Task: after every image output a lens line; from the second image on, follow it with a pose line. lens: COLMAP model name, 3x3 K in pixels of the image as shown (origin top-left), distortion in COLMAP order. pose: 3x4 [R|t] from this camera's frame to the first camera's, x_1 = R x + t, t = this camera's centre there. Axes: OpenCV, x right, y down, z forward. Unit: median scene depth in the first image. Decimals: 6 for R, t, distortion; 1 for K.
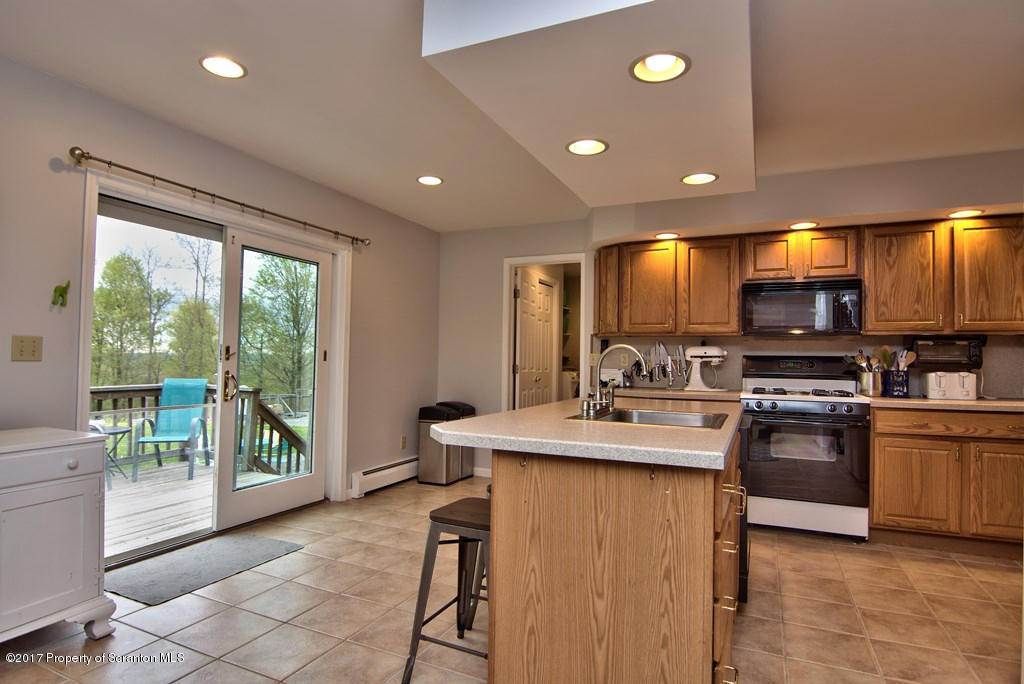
lens RADIAL K [[557.9, 0, 512.0], [0, 557.9, 342.0], [0, 0, 1]] dist [-0.002081, -0.000308]
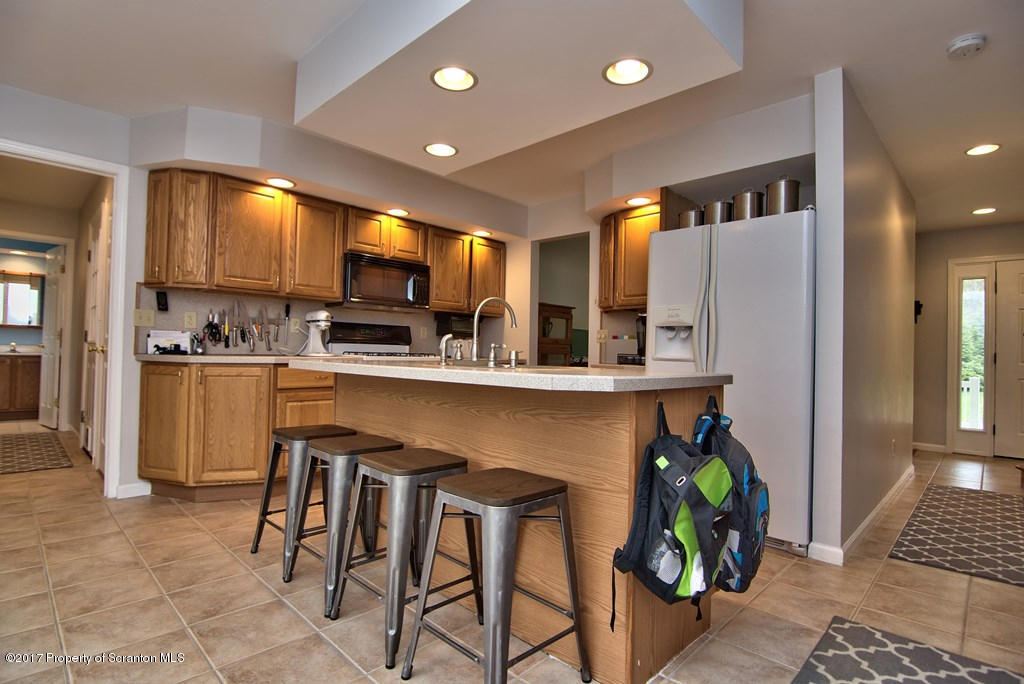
lens RADIAL K [[507.8, 0, 512.0], [0, 507.8, 342.0], [0, 0, 1]] dist [-0.000384, -0.000002]
pose [[0.341672, 0.011613, 0.939747, -0.350906], [-0.053820, 0.998524, 0.007229, 0.037412], [-0.938277, -0.053047, 0.341793, 0.360711]]
